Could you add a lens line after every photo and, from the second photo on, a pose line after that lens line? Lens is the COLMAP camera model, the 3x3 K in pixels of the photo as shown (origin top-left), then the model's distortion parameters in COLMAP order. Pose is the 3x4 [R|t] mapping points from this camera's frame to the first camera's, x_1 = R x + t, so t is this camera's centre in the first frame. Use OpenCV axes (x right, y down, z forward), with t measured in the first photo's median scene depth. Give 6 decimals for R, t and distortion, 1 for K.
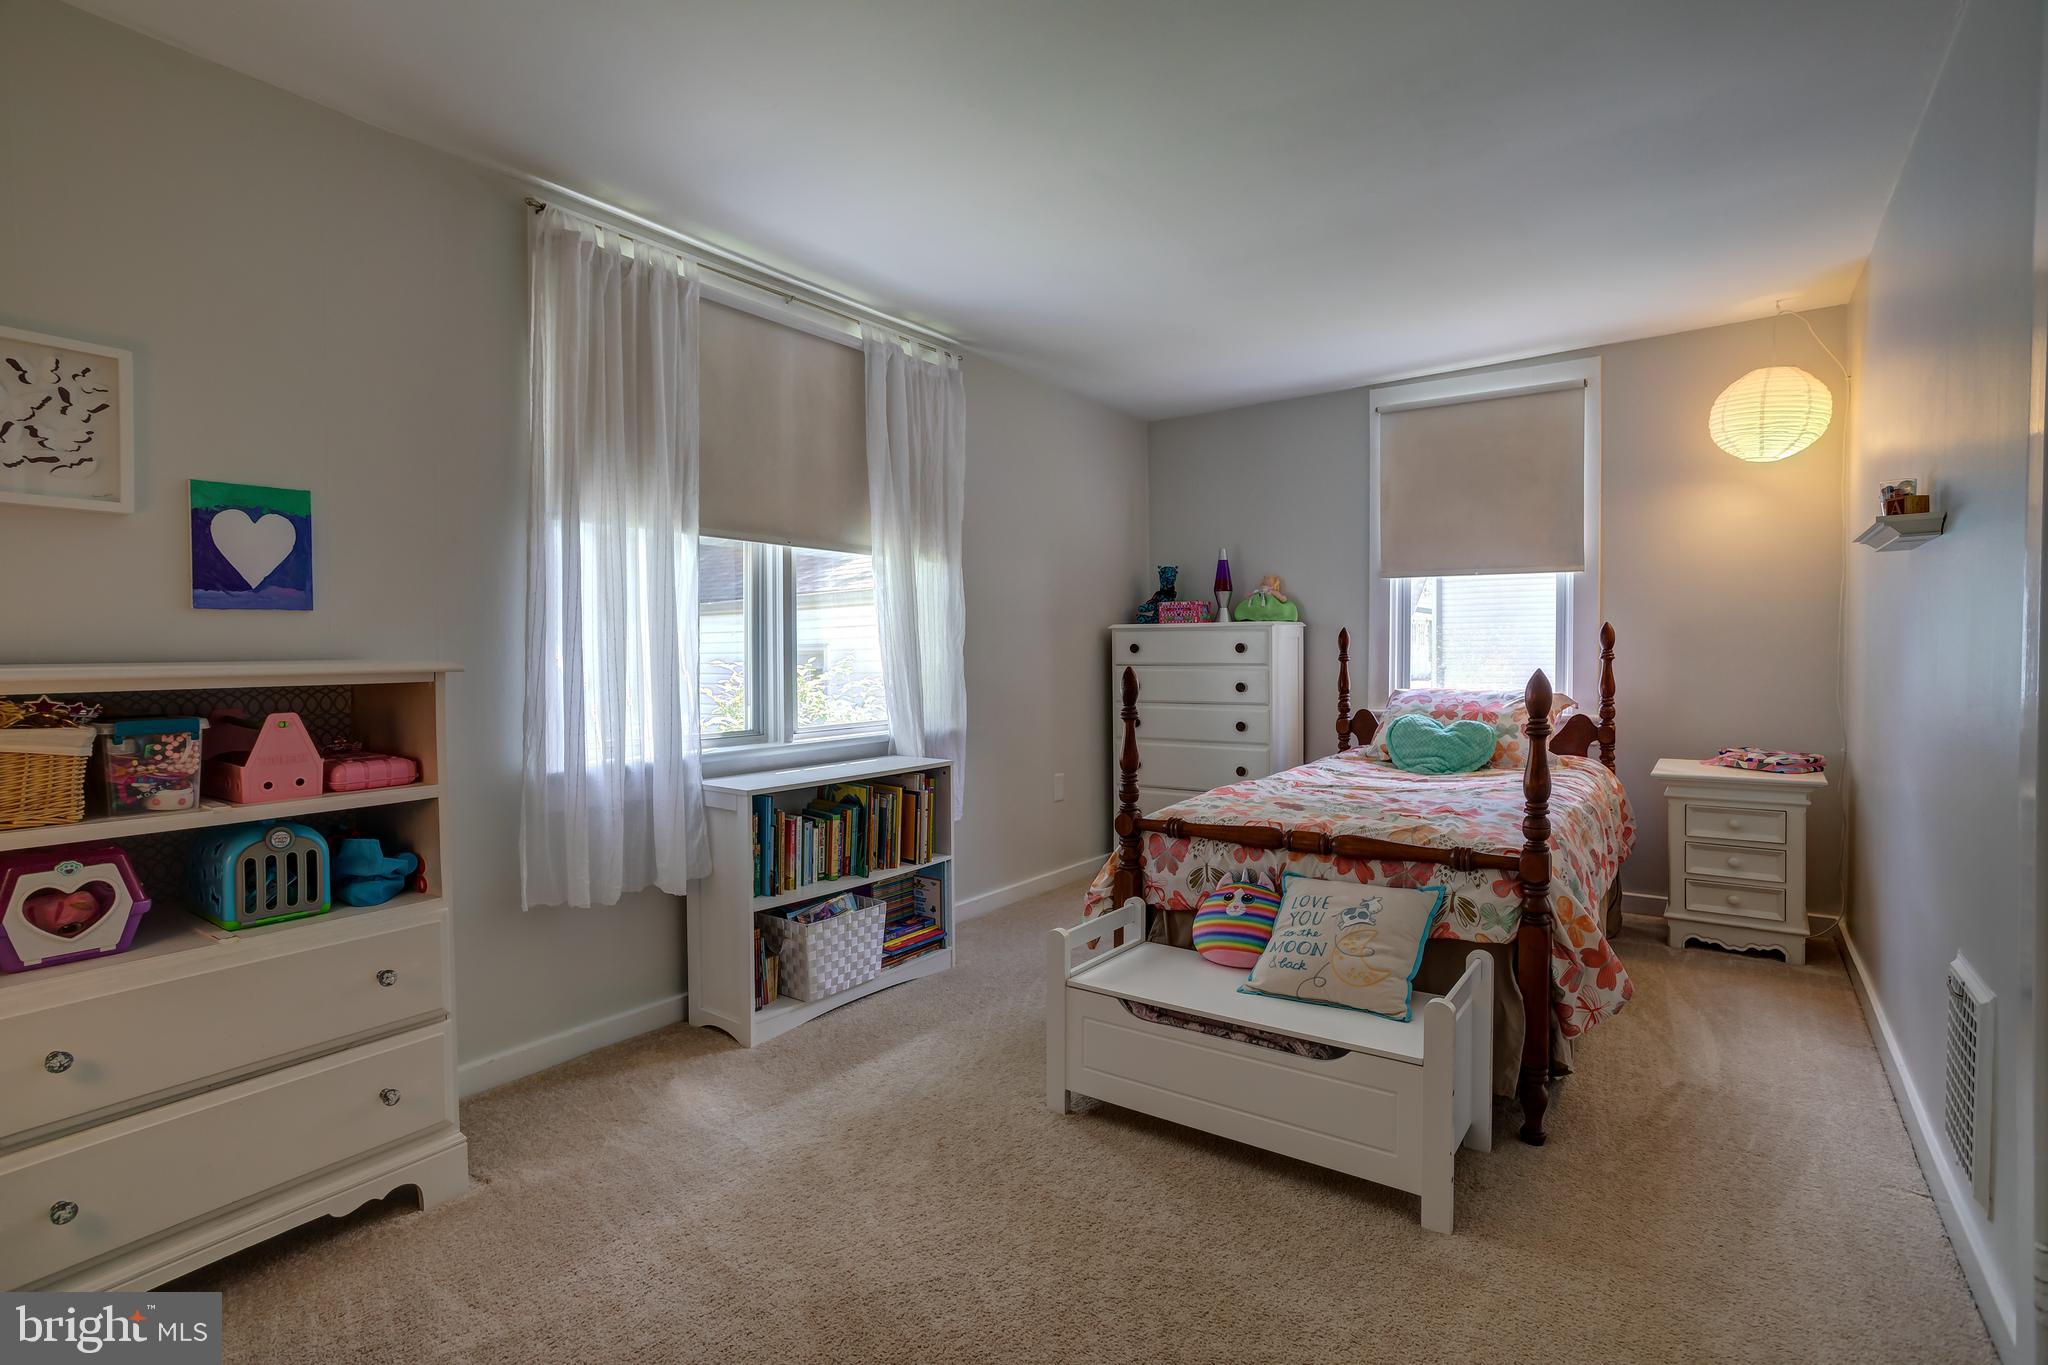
lens RADIAL K [[991.0, 0, 1022.0], [0, 991.0, 683.6], [0, 0, 1]] dist [-0.028813, 0.018210]
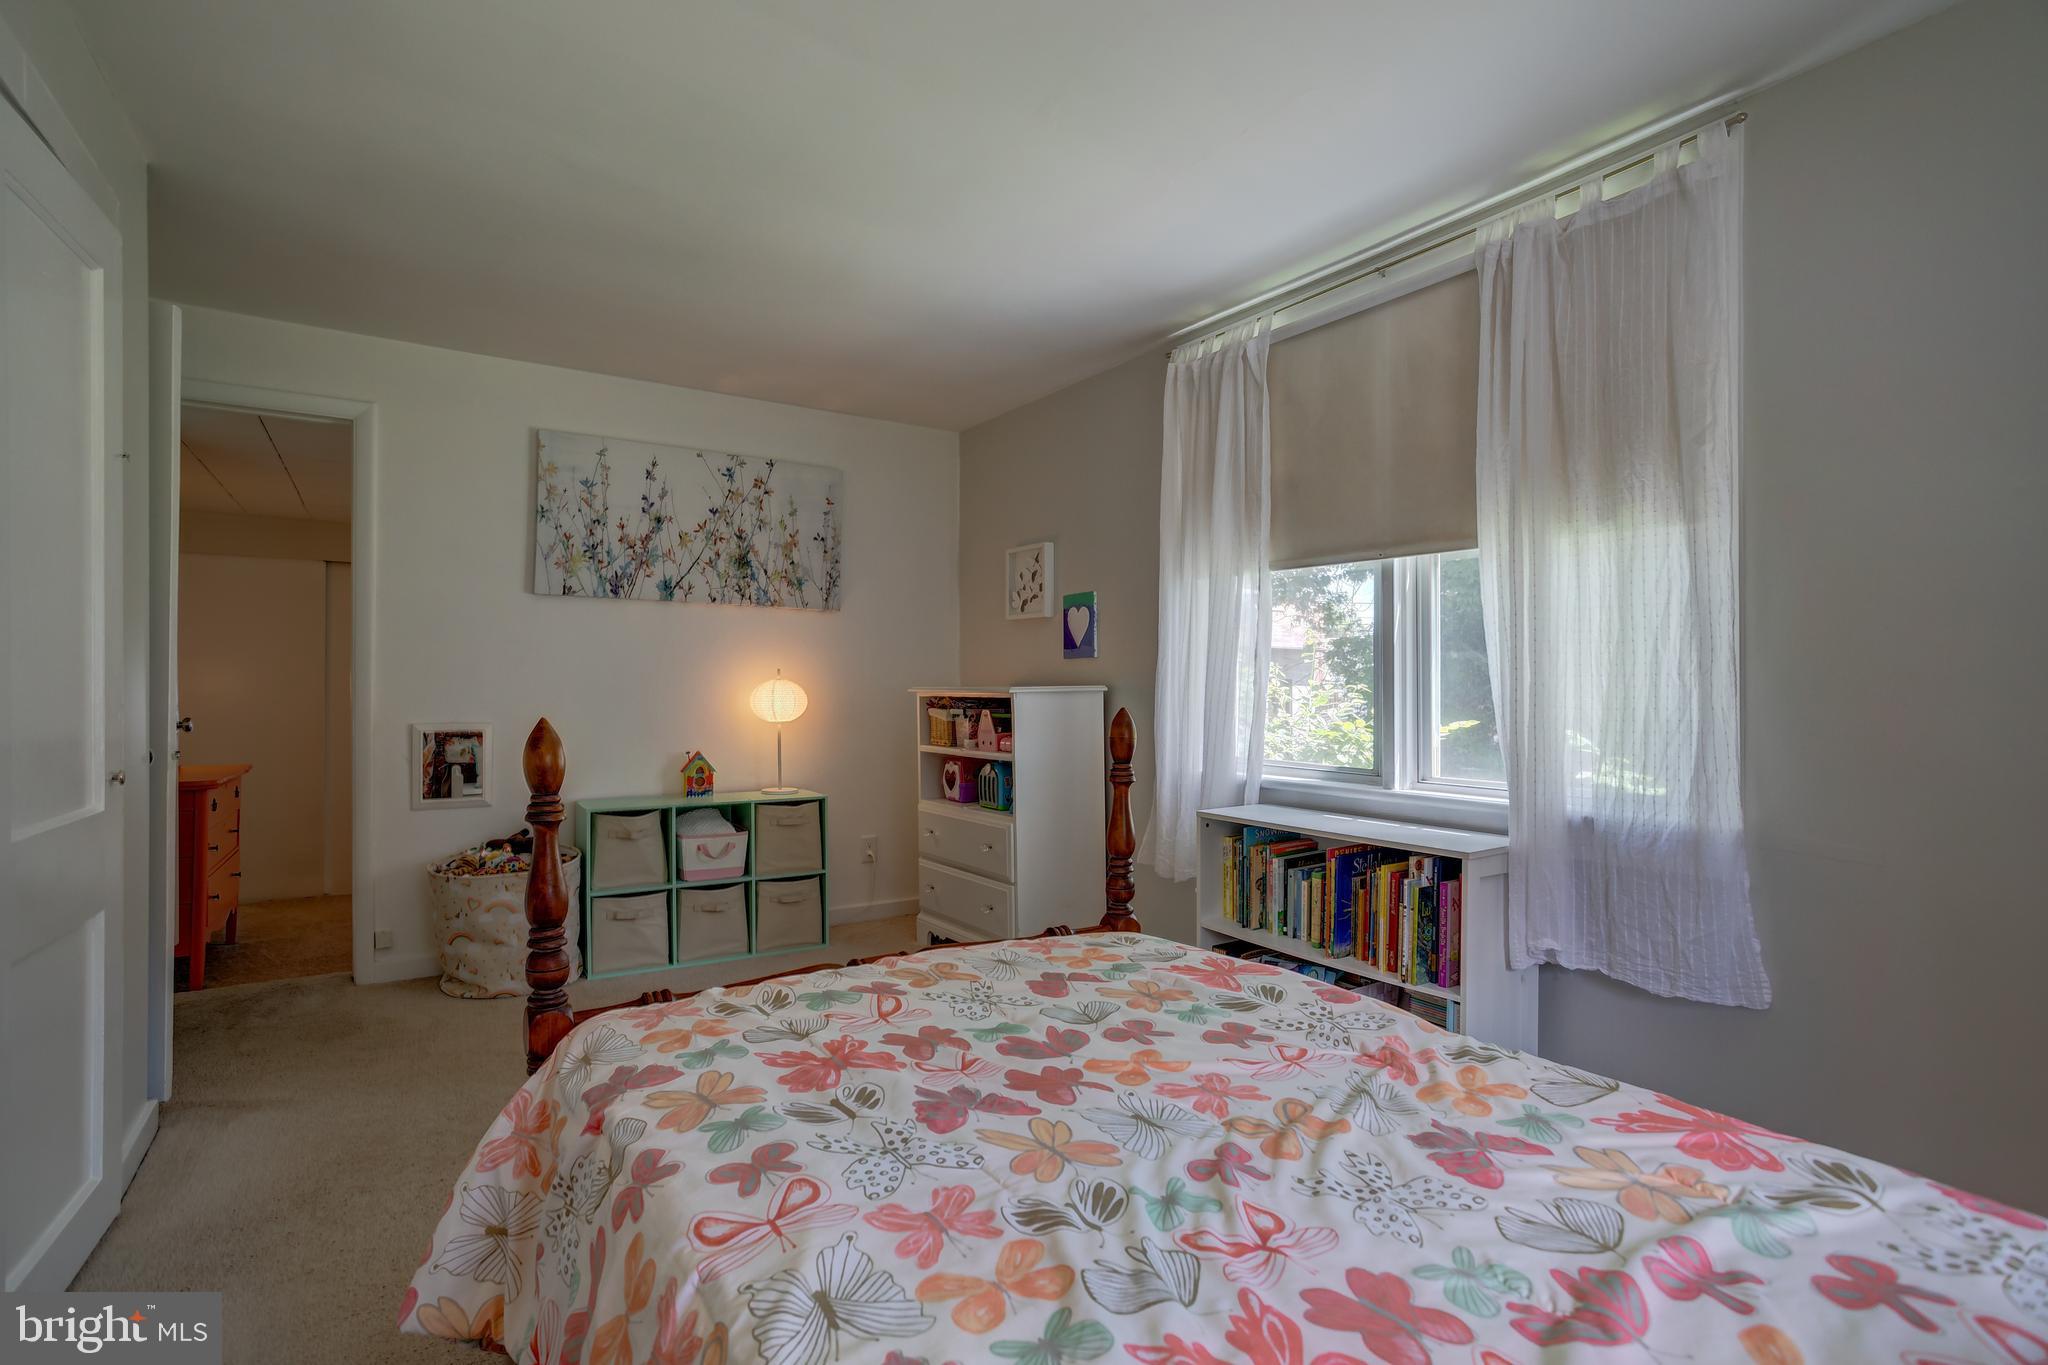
lens RADIAL K [[991.0, 0, 1022.3], [0, 991.0, 668.1], [0, 0, 1]] dist [-0.028813, 0.018210]
pose [[-0.365458, 0.000476, -0.930828, 1.090596], [-0.021392, 0.999731, 0.008910, -0.073132], [0.930582, 0.023169, -0.365350, 1.660586]]
